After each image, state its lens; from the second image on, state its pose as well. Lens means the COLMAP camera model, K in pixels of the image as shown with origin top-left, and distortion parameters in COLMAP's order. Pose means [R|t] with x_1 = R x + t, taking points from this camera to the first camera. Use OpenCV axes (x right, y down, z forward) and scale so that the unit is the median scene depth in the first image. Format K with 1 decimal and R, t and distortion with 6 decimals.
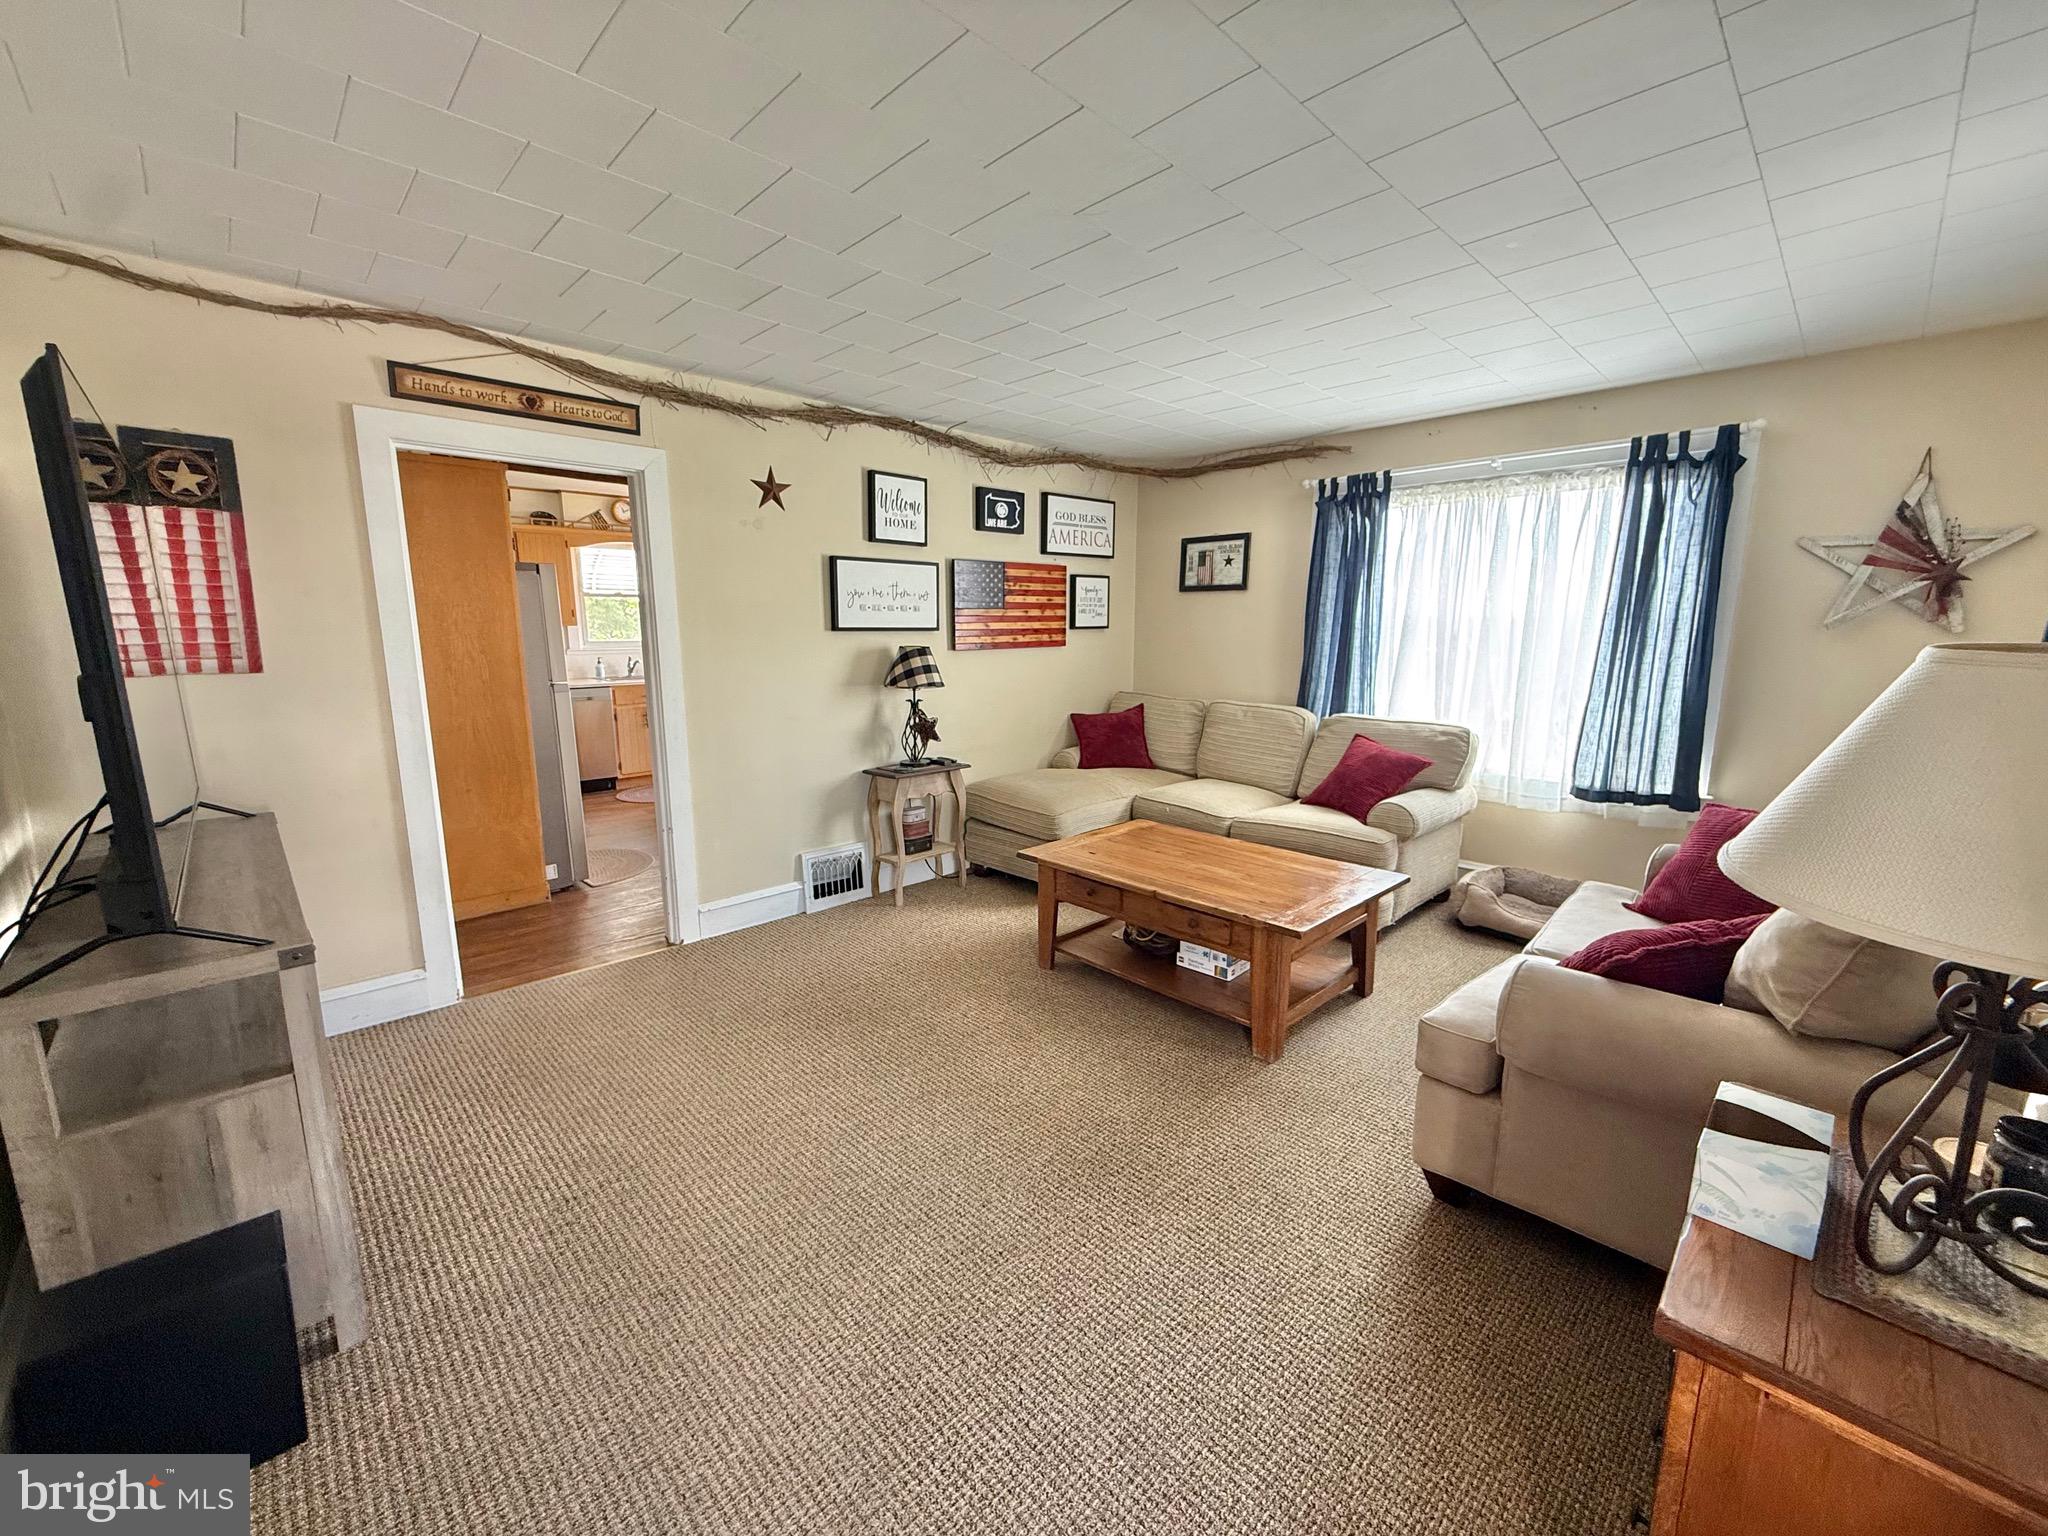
lens RADIAL K [[821.6, 0, 1017.7], [0, 821.6, 763.7], [0, 0, 1]] dist [-0.000137, 0.000310]
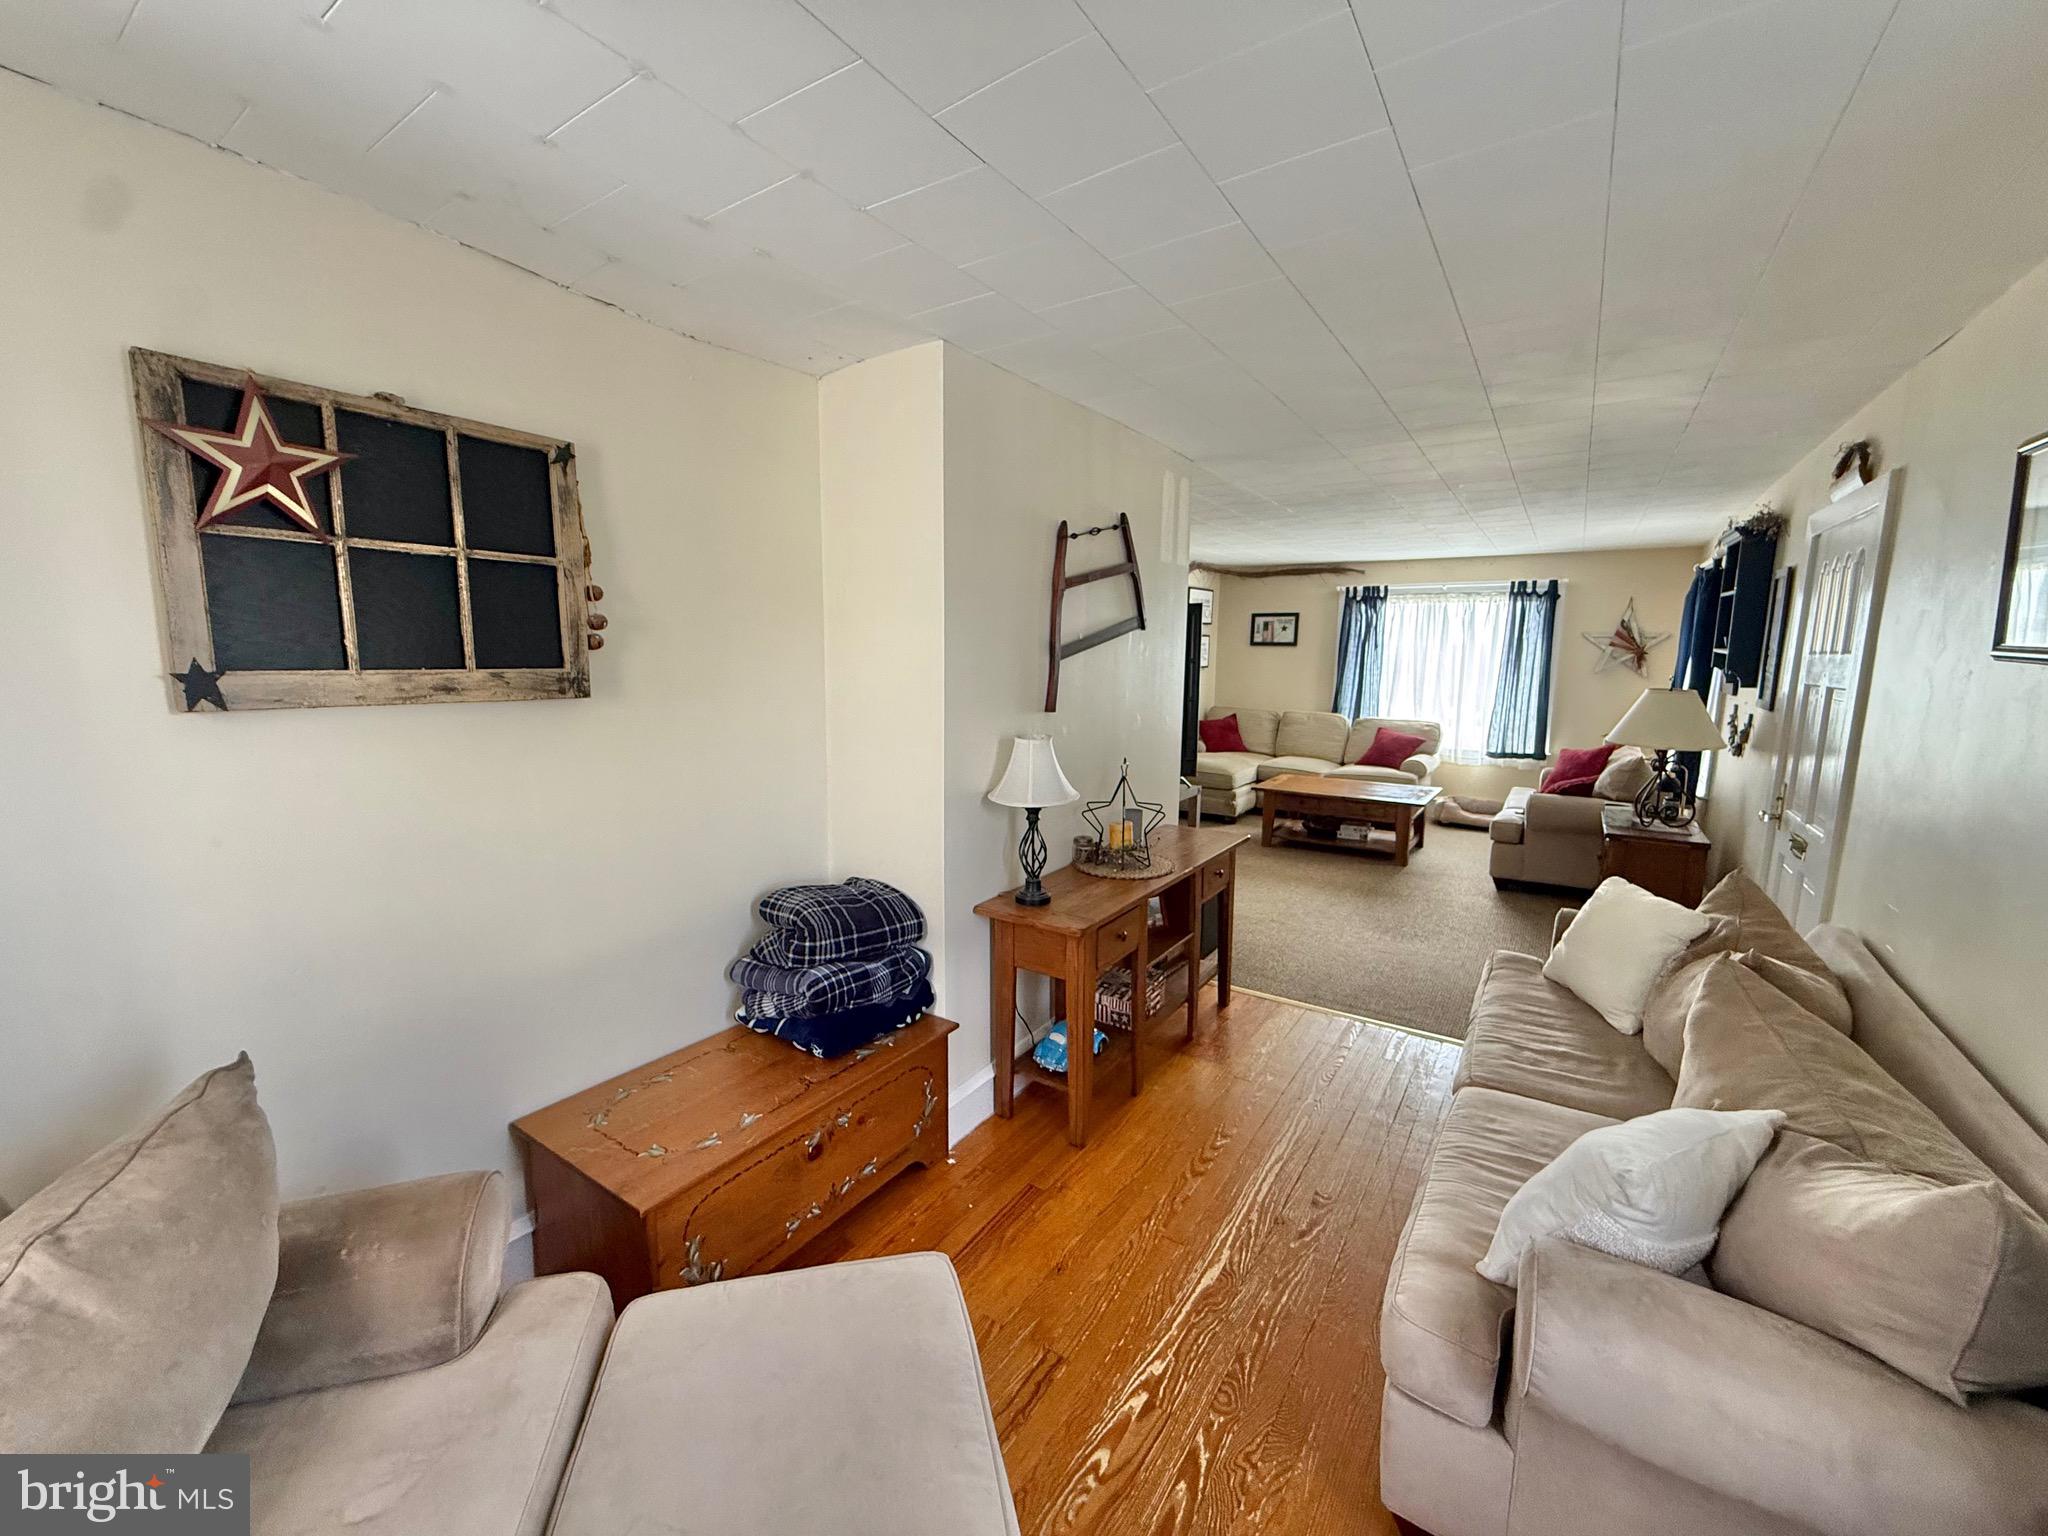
lens RADIAL K [[821.6, 0, 1020.4], [0, 821.6, 762.3], [0, 0, 1]] dist [-0.000137, 0.000310]
pose [[0.978257, -0.020570, 0.206376, -0.775449], [0.026221, 0.999351, -0.024684, 0.067753], [-0.205734, 0.029559, 0.978161, -0.653890]]
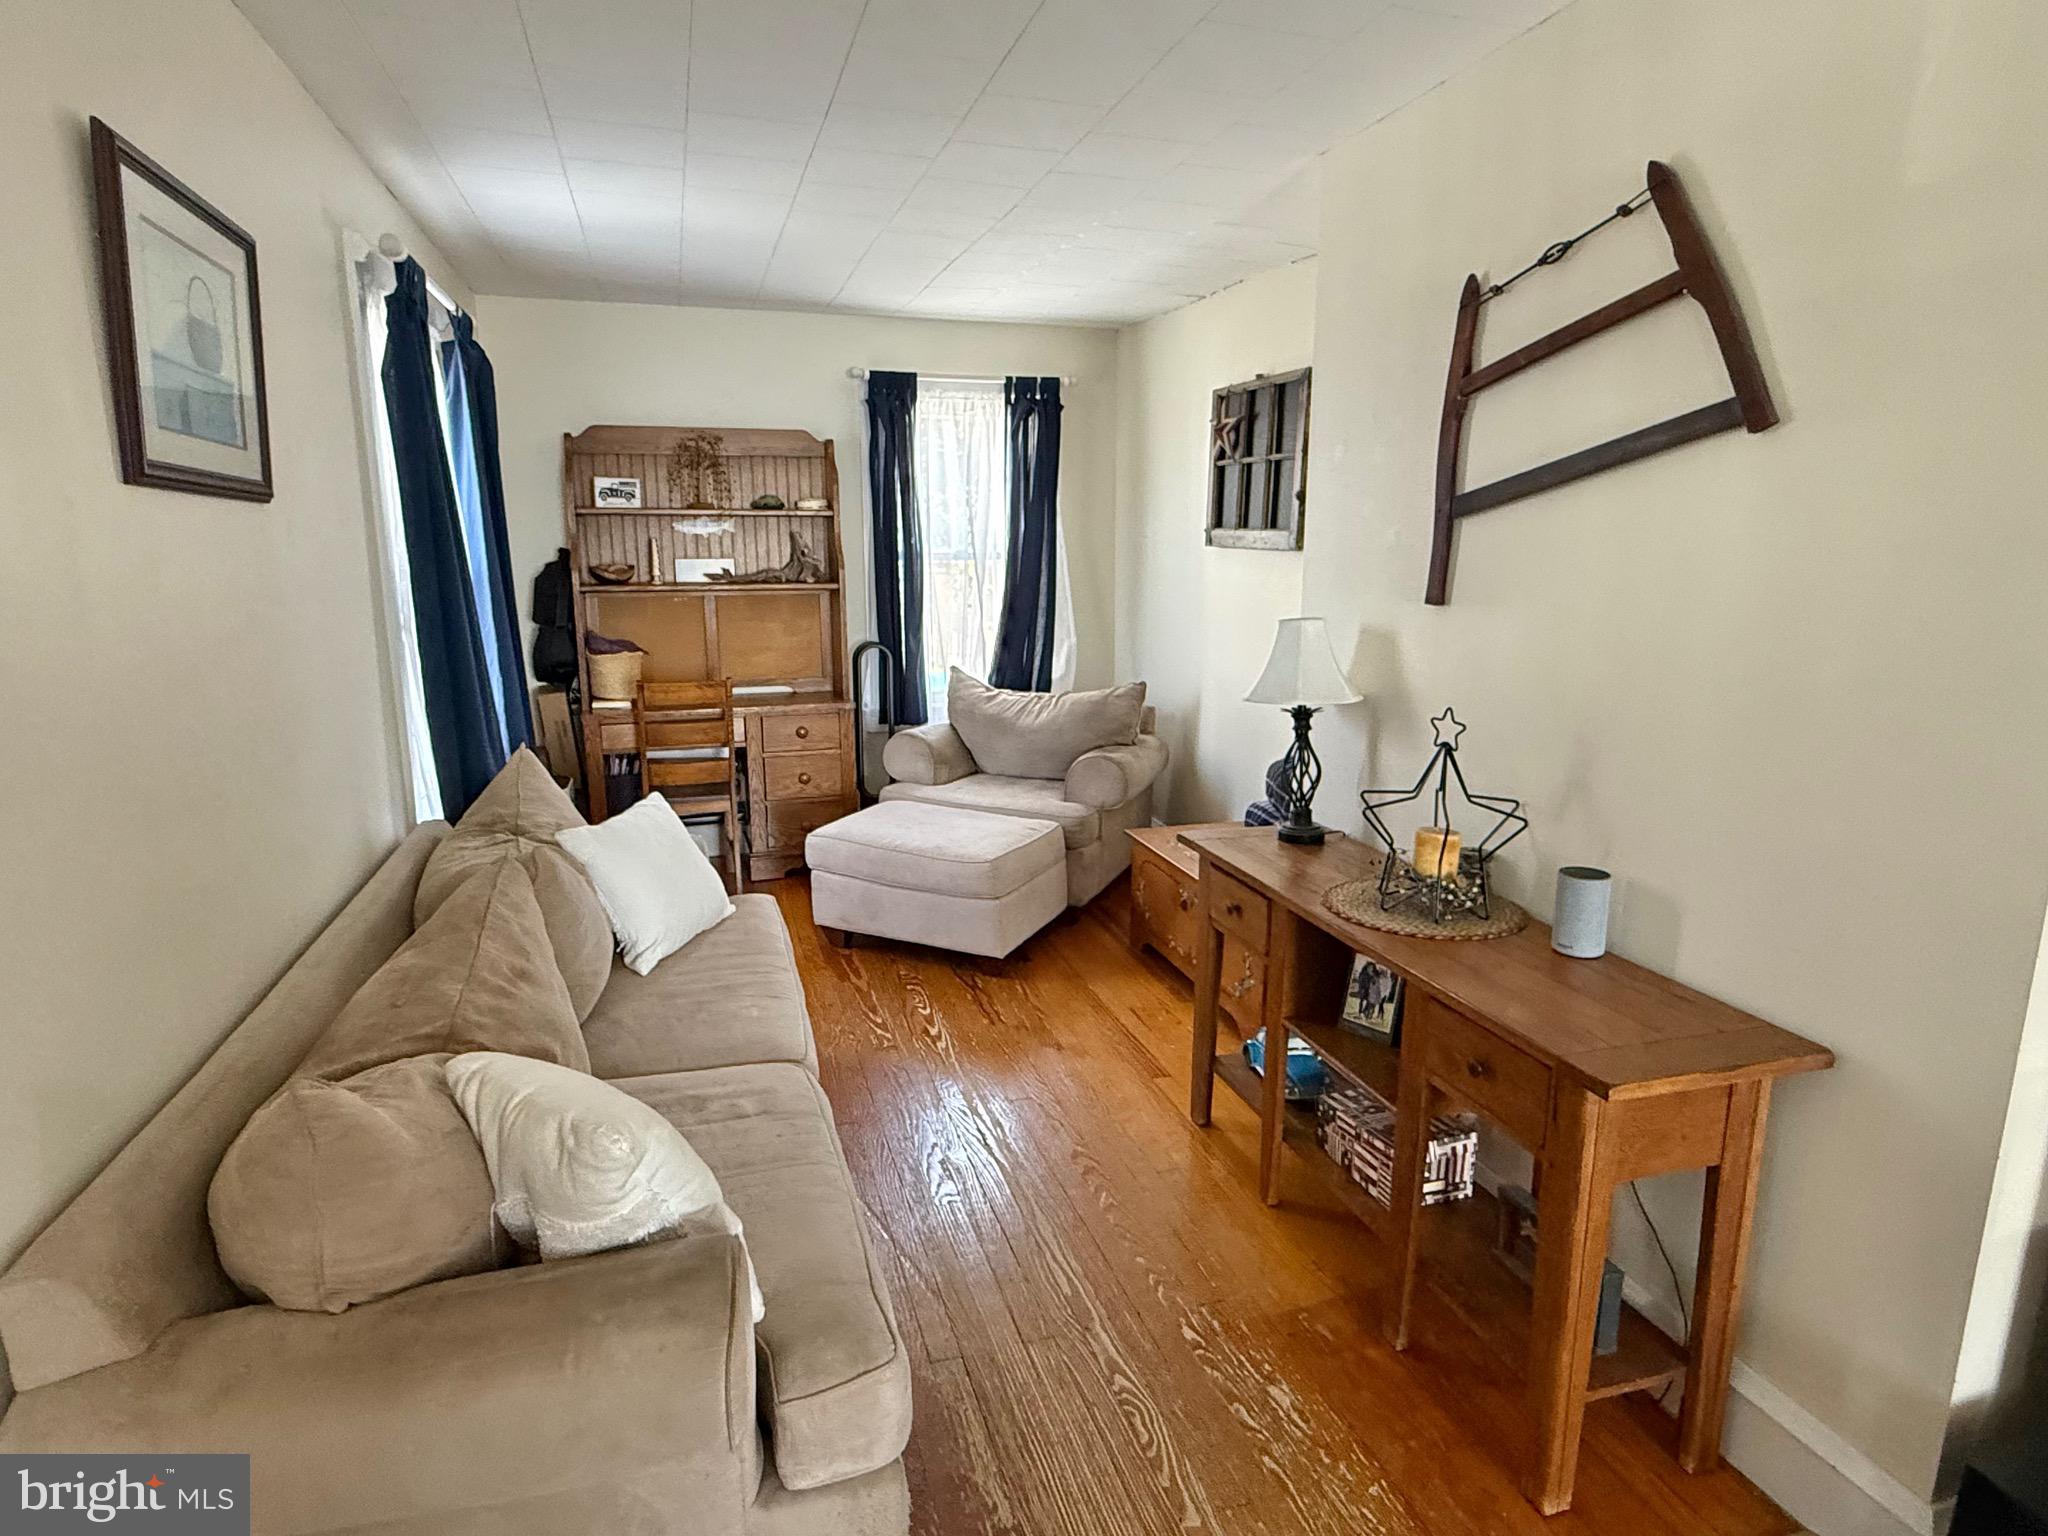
lens RADIAL K [[1145.0, 0, 1019.1], [0, 1145.0, 755.1], [0, 0, 1]] dist [0.001687, -0.000515]
pose [[-0.462616, 0.169792, -0.870148, 0.059531], [-0.148307, 0.952838, 0.264774, -0.047309], [0.874066, 0.251538, -0.415617, 0.130485]]
